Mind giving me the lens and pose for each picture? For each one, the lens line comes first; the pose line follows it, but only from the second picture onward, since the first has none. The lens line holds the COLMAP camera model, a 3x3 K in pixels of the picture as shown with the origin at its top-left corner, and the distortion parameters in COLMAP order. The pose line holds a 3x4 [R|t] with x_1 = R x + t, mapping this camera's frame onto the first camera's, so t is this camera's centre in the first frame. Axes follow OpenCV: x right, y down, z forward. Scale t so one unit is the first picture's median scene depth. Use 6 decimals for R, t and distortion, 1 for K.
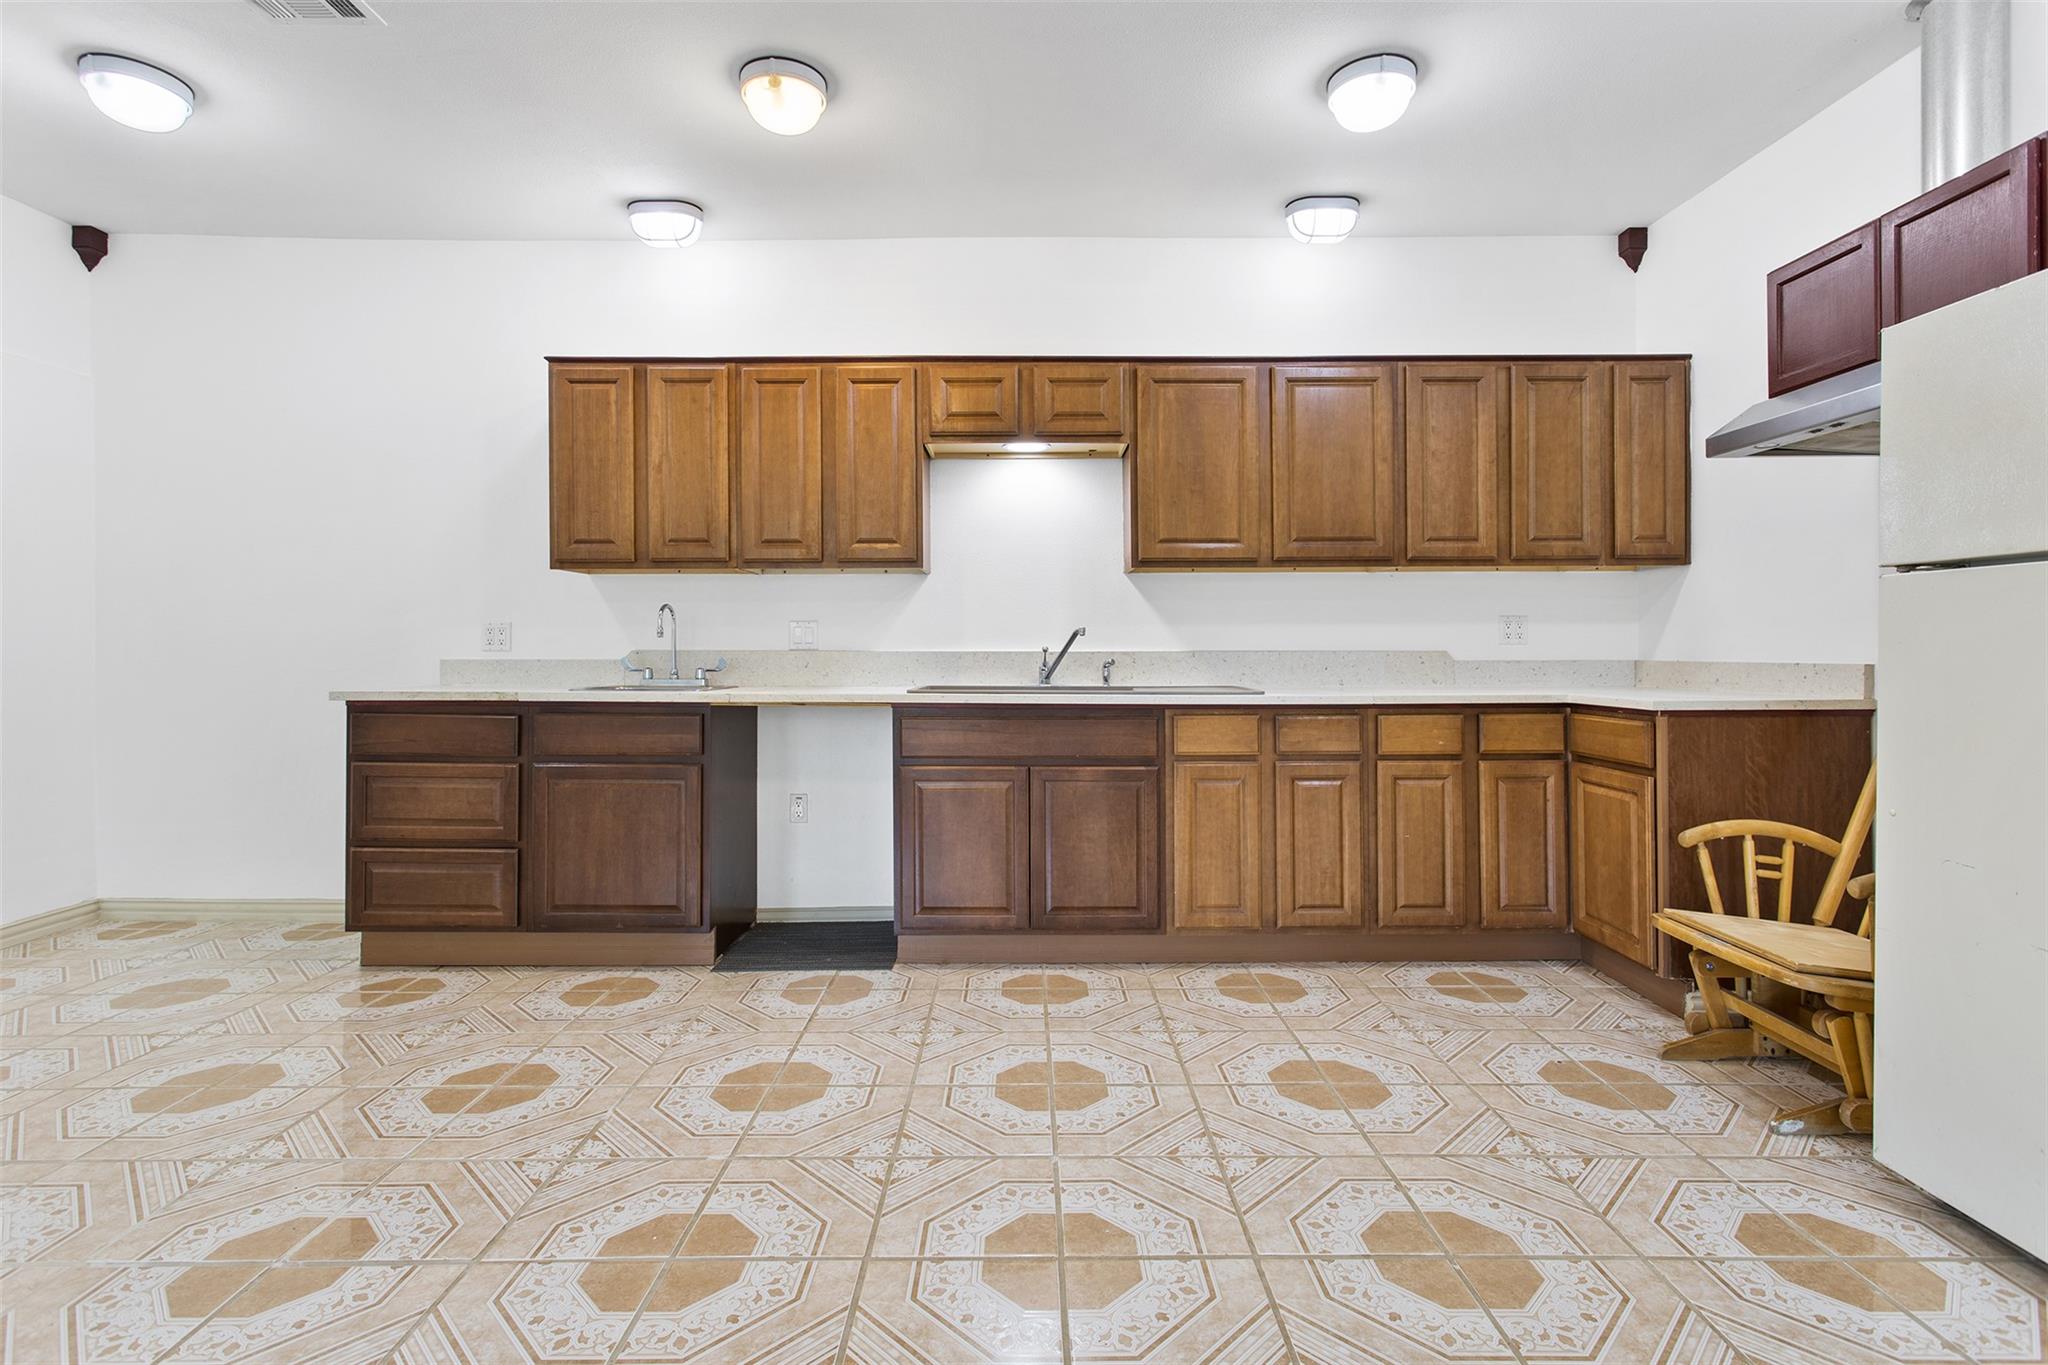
lens RADIAL K [[977.0, 0, 1022.7], [0, 977.0, 651.9], [0, 0, 1]] dist [-0.001805, -0.000246]
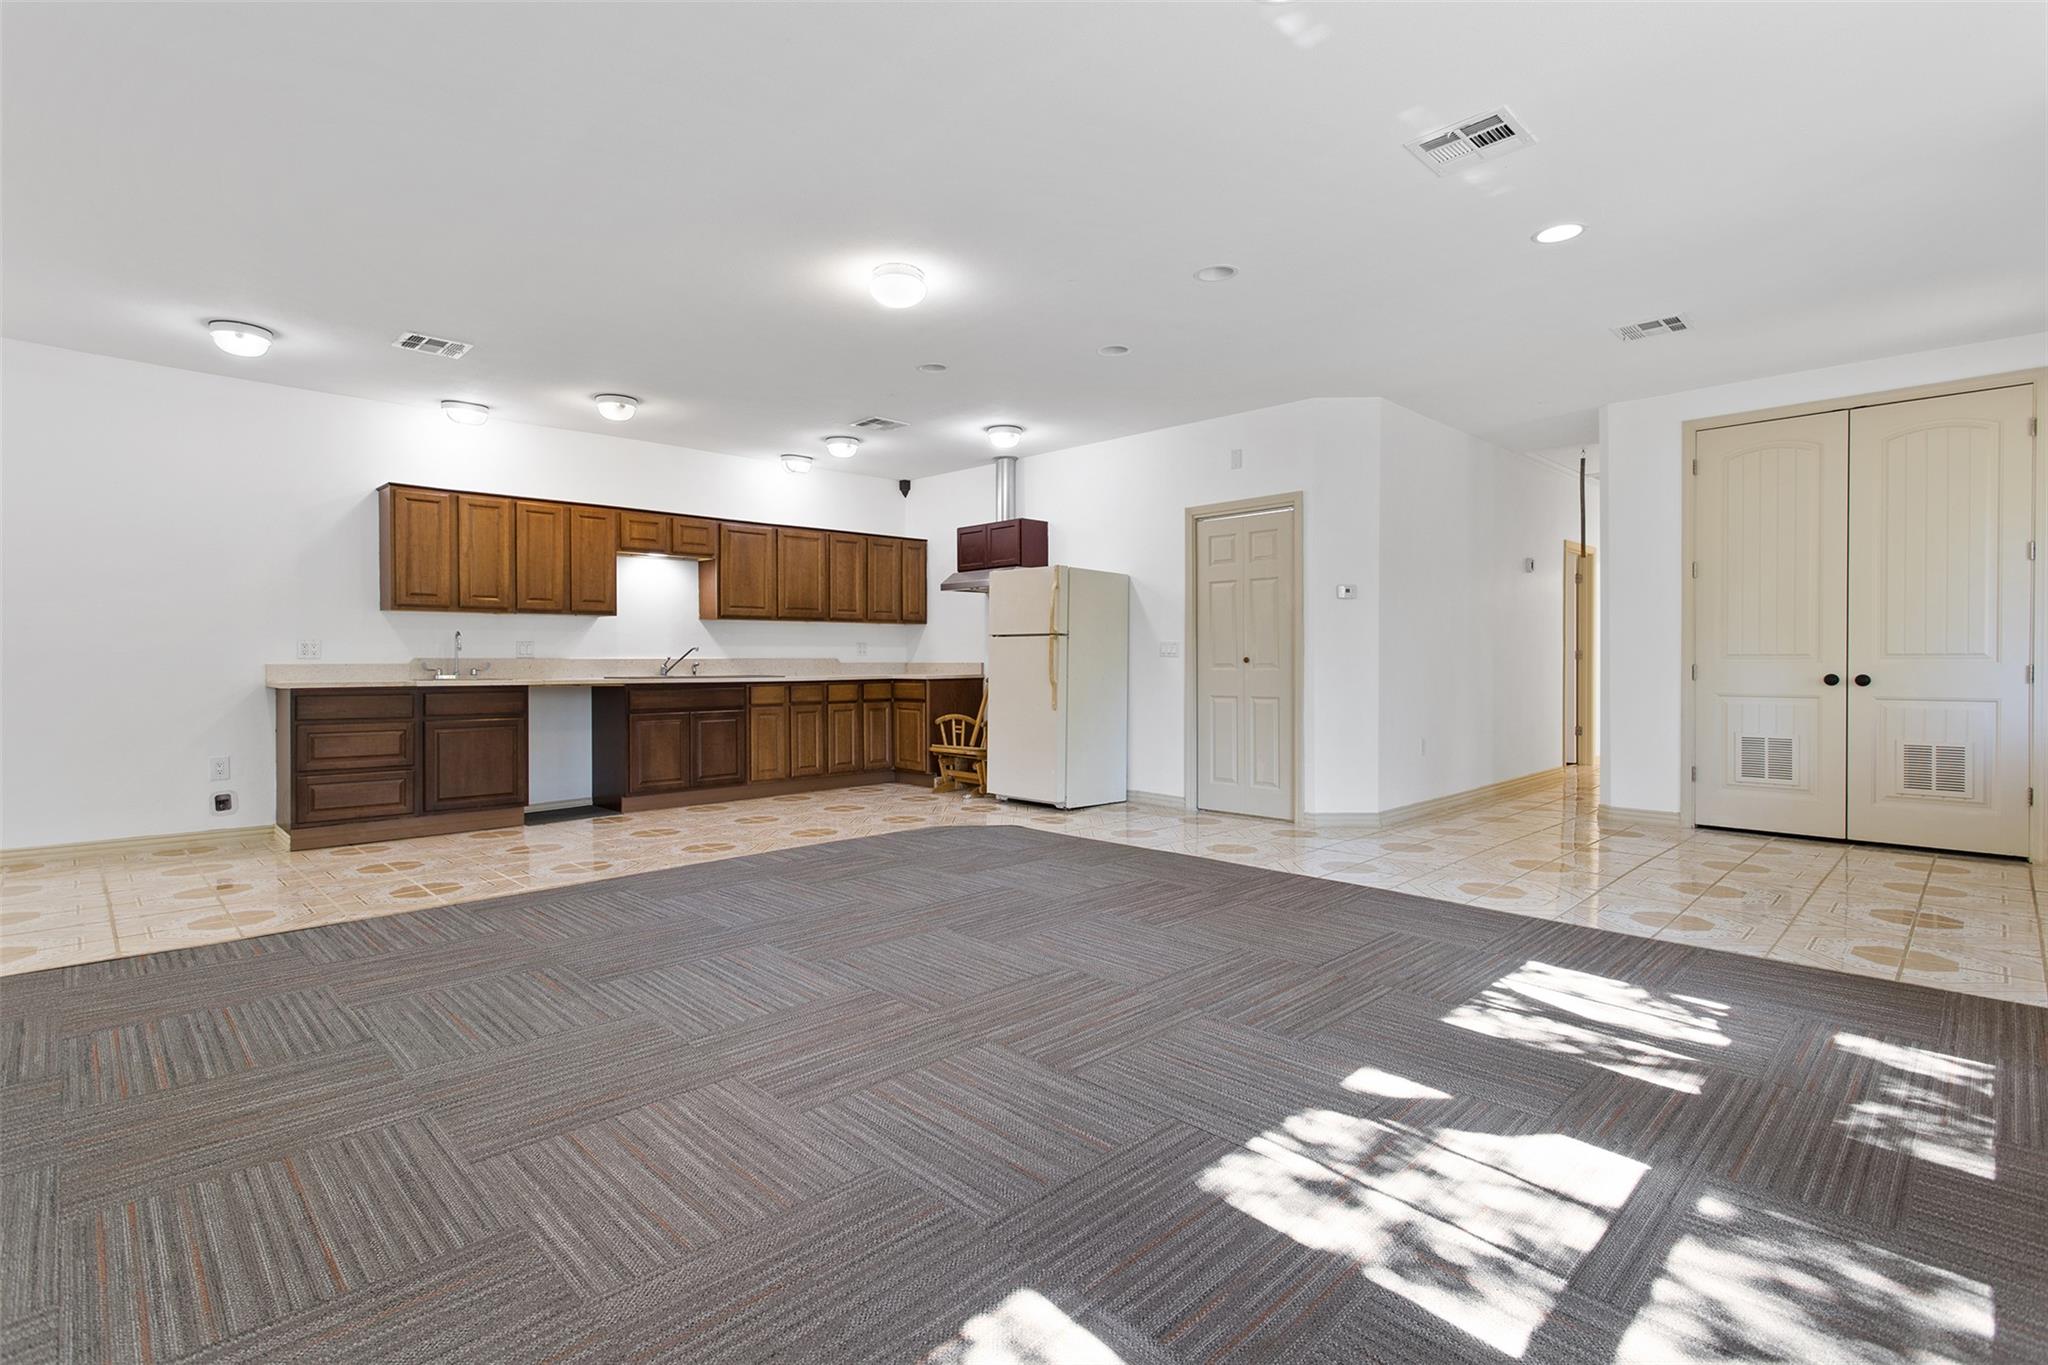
lens RADIAL K [[977.0, 0, 1022.7], [0, 977.0, 651.9], [0, 0, 1]] dist [-0.001805, -0.000246]
pose [[0.715009, 0.004938, 0.699098, -0.922439], [0.001998, 0.999957, -0.009106, 0.005959], [-0.699113, 0.007908, 0.714968, -0.995478]]
